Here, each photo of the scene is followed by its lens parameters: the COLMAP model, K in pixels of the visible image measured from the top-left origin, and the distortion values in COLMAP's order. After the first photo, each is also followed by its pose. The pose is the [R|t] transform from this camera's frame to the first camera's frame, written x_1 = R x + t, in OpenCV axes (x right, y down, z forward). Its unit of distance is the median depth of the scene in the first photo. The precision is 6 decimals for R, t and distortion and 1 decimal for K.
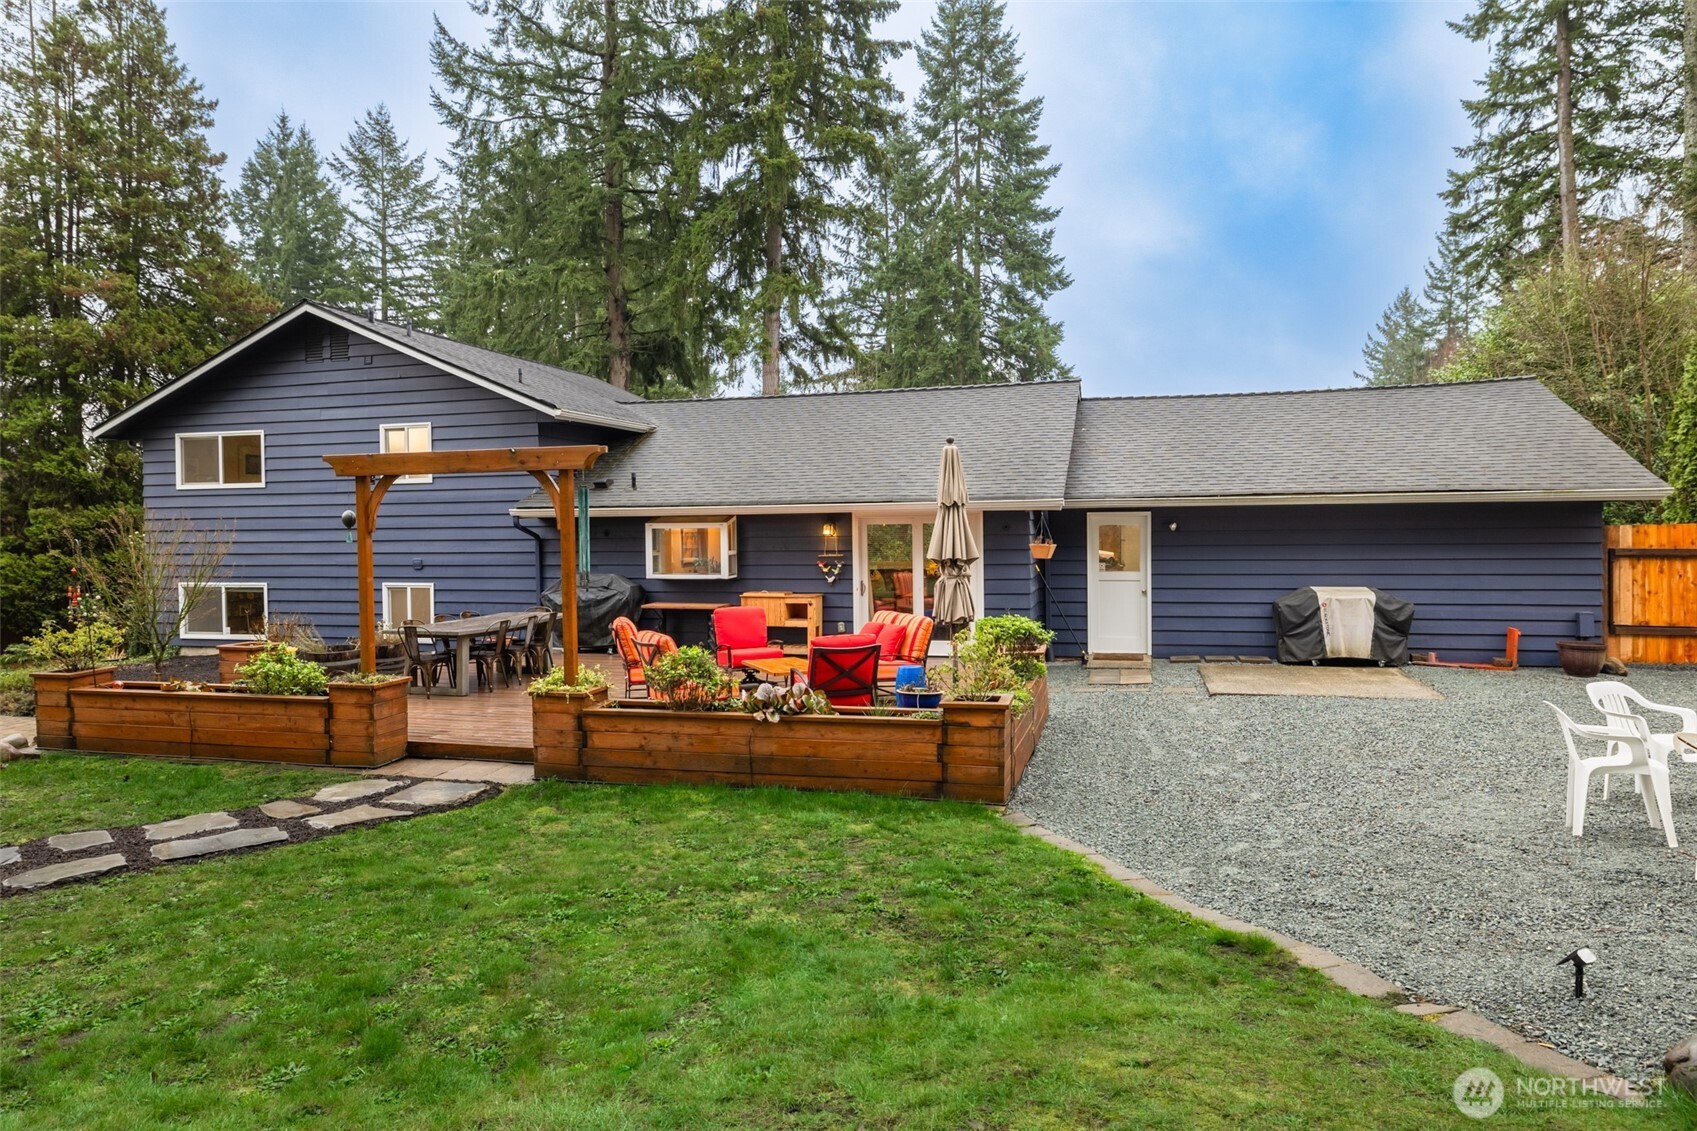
lens RADIAL K [[1029.9, 0, 848.6], [0, 1029.9, 558.4], [0, 0, 1]] dist [0.000909, -0.000467]
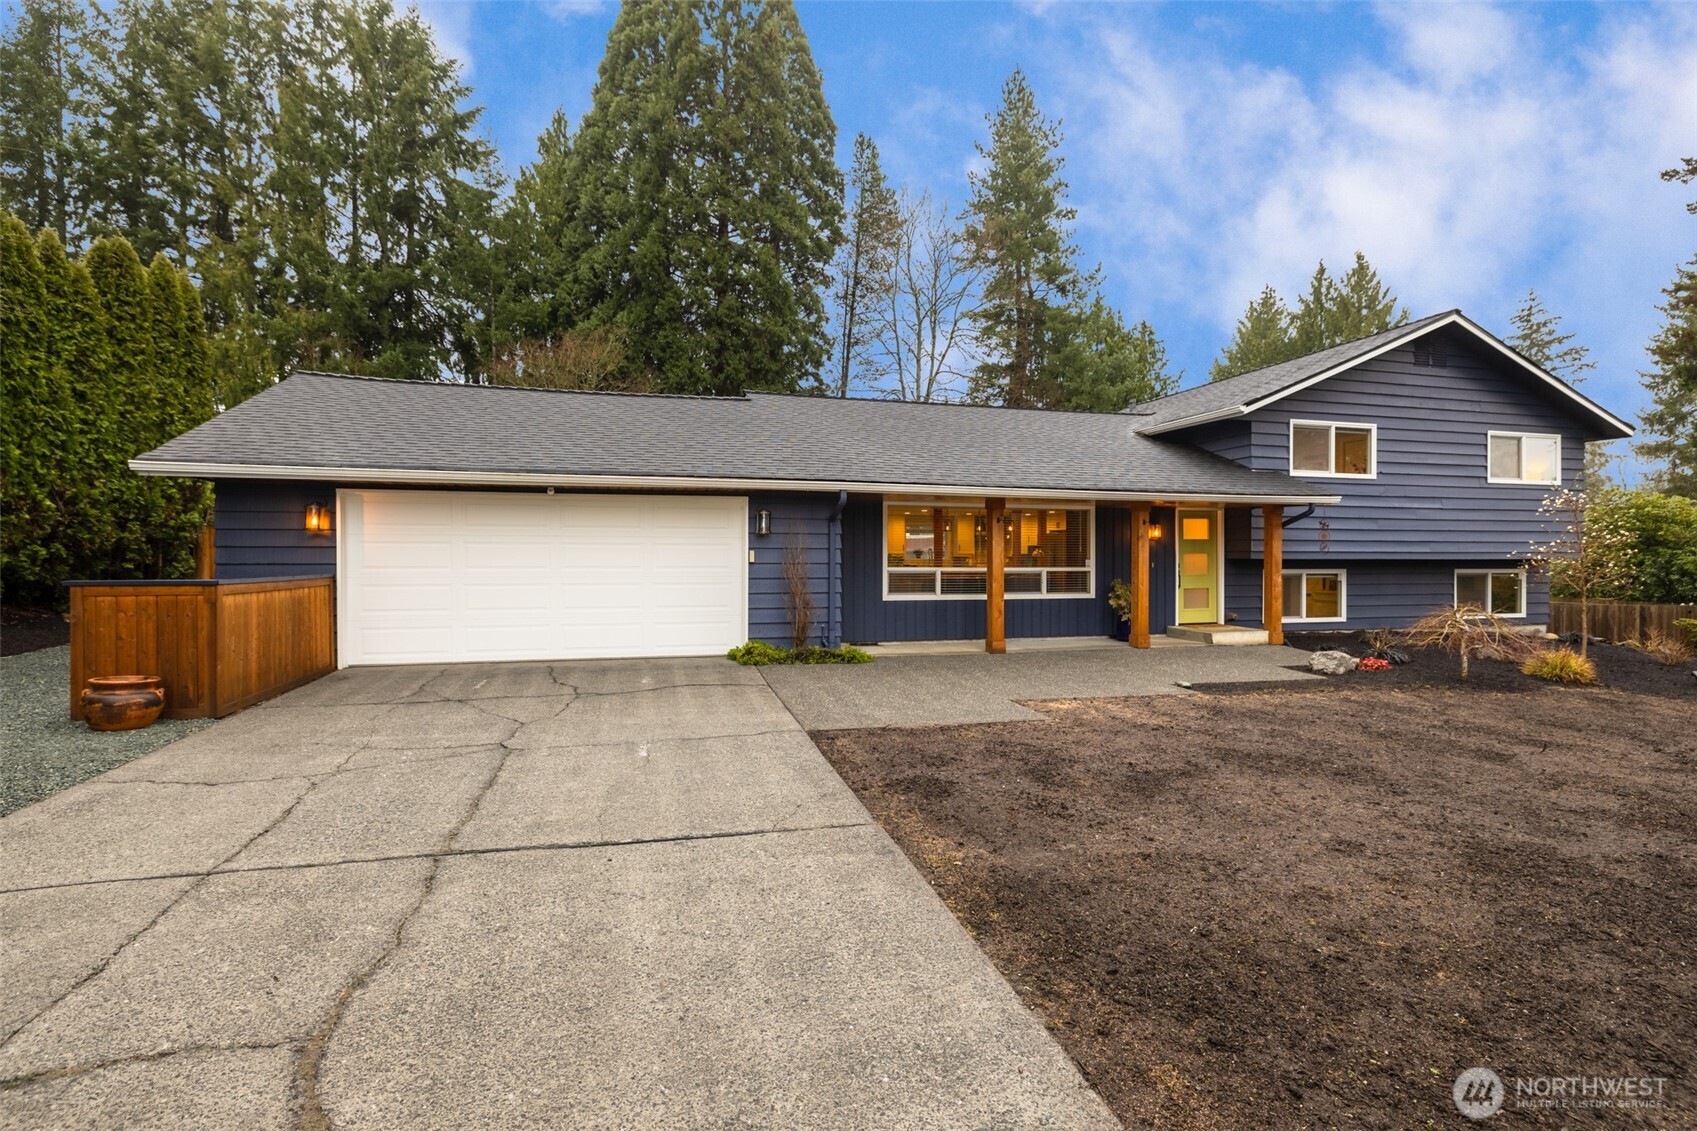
lens RADIAL K [[779.2, 0, 839.2], [0, 779.2, 564.3], [0, 0, 1]] dist [-0.011913, 0.001057]
pose [[0.881274, 0.015946, 0.472337, -0.779826], [0.011547, 0.998406, -0.055252, 0.030223], [-0.472465, 0.054146, 0.879685, 0.313733]]
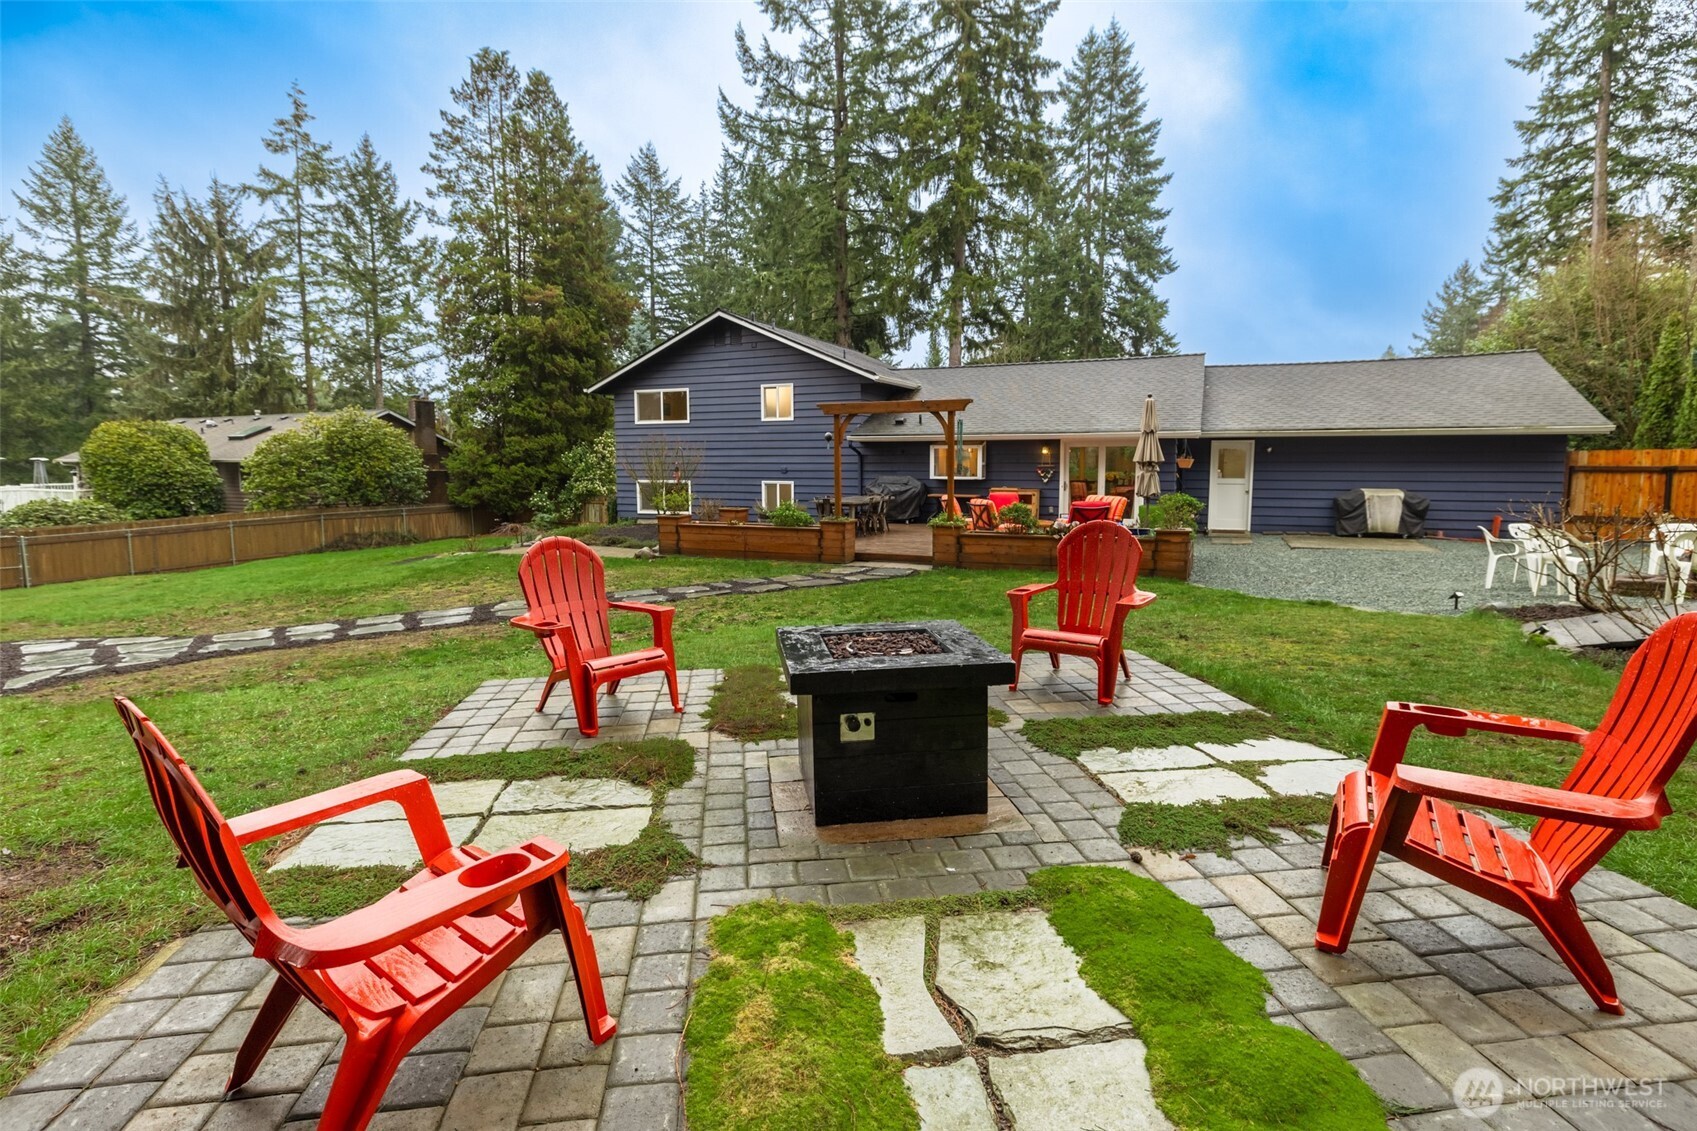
lens RADIAL K [[823.6, 0, 845.3], [0, 823.6, 553.6], [0, 0, 1]] dist [-0.001085, 0.001093]
pose [[0.990119, 0.026196, -0.137759, -0.070169], [-0.015091, 0.996596, 0.081049, 0.016293], [0.139413, -0.078170, 0.987144, -0.162872]]
